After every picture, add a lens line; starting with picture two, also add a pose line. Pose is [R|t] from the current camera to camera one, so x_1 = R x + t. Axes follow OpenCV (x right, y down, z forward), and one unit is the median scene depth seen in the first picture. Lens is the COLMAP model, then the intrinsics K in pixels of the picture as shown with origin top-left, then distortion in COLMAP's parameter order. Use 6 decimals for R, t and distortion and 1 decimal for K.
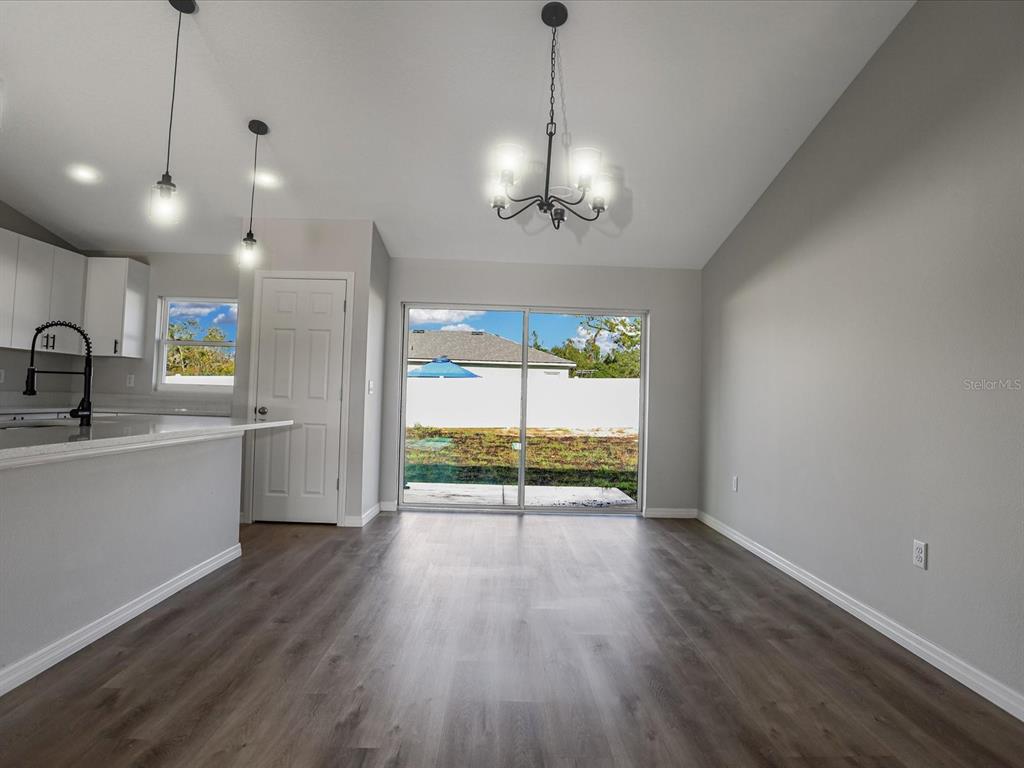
lens RADIAL K [[550.6, 0, 512.0], [0, 550.6, 384.0], [0, 0, 1]] dist [-0.043050, 0.001999]
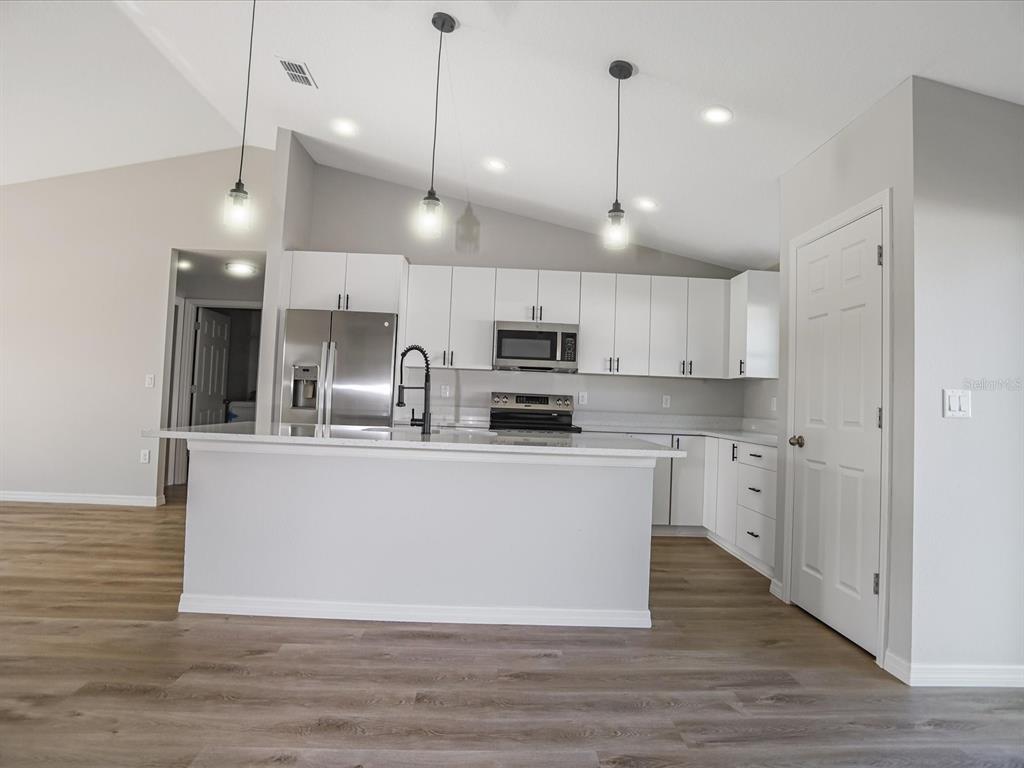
lens RADIAL K [[550.6, 0, 512.0], [0, 550.6, 384.0], [0, 0, 1]] dist [-0.043050, 0.001999]
pose [[0.024279, -0.061085, -0.997837, 0.265674], [-0.009388, 0.998073, -0.061328, 0.028793], [0.999661, 0.010856, 0.023659, 0.789652]]
